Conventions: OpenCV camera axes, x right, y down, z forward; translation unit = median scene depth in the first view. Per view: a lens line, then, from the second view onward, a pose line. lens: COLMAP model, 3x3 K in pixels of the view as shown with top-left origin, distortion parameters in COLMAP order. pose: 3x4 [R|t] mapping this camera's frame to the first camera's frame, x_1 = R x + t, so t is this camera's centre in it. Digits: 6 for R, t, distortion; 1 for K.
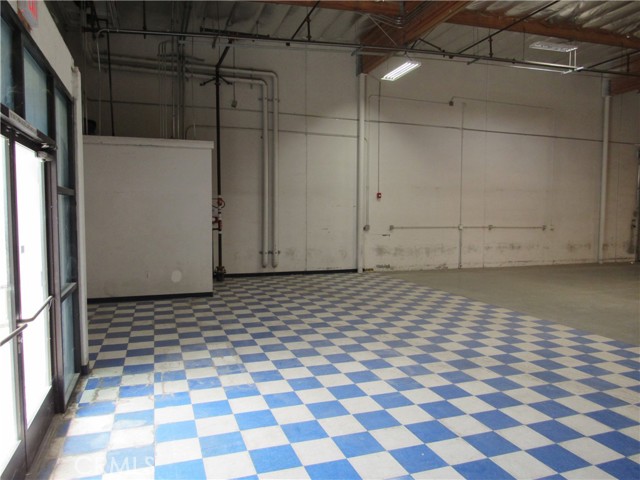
lens RADIAL K [[459.2, 0, 321.9], [0, 459.2, 241.7], [0, 0, 1]] dist [-0.033443, 0.014547]
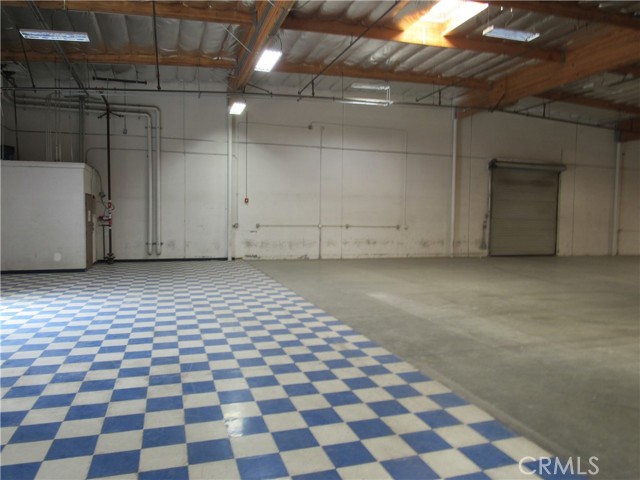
lens RADIAL K [[459.2, 0, 315.3], [0, 459.2, 239.4], [0, 0, 1]] dist [-0.033443, 0.014547]
pose [[0.999951, 0.003289, -0.009299, 0.332595], [-0.003452, 0.999839, -0.017582, 0.029804], [0.009240, 0.017613, 0.999802, -0.278307]]
